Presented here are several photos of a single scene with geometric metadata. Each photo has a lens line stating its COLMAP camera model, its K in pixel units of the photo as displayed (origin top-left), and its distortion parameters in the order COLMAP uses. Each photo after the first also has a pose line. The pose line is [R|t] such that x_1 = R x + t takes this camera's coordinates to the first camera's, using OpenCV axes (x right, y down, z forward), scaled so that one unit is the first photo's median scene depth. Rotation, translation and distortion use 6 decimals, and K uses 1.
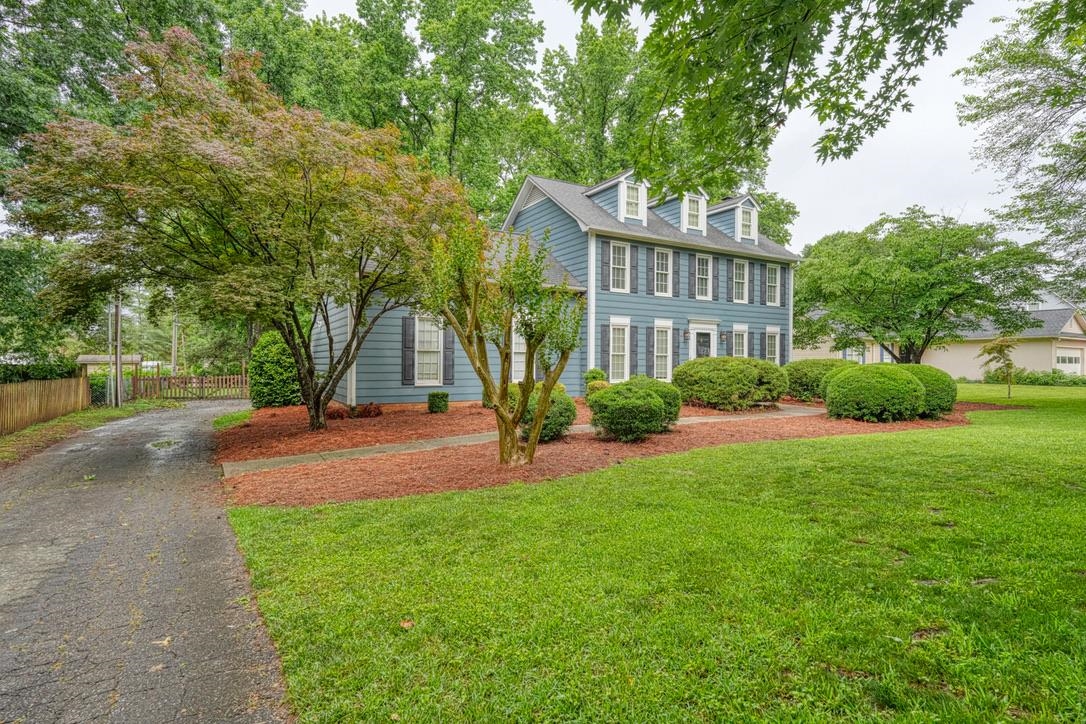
lens RADIAL K [[555.2, 0, 546.1], [0, 555.2, 353.6], [0, 0, 1]] dist [0.000826, 0.000088]
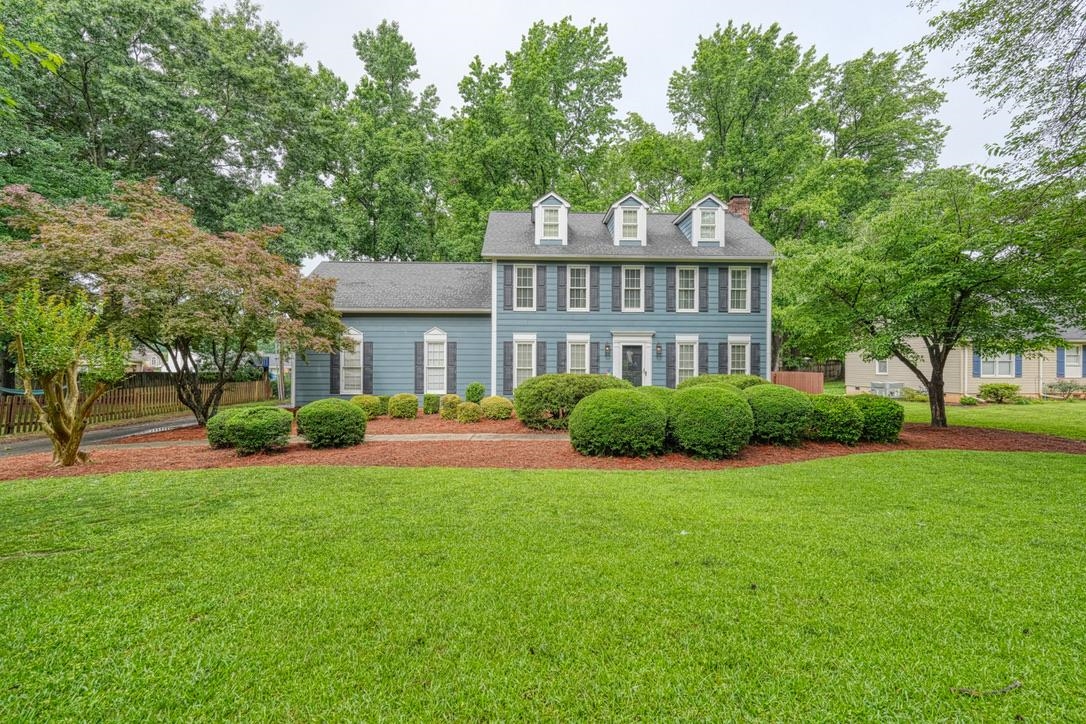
lens RADIAL K [[404.8, 0, 544.5], [0, 404.8, 366.6], [0, 0, 1]] dist [0.009253, 0.000016]
pose [[0.867438, -0.011467, -0.497413, 0.514965], [0.007038, 0.999917, -0.010776, 0.005516], [0.497495, 0.005847, 0.867447, 0.318544]]
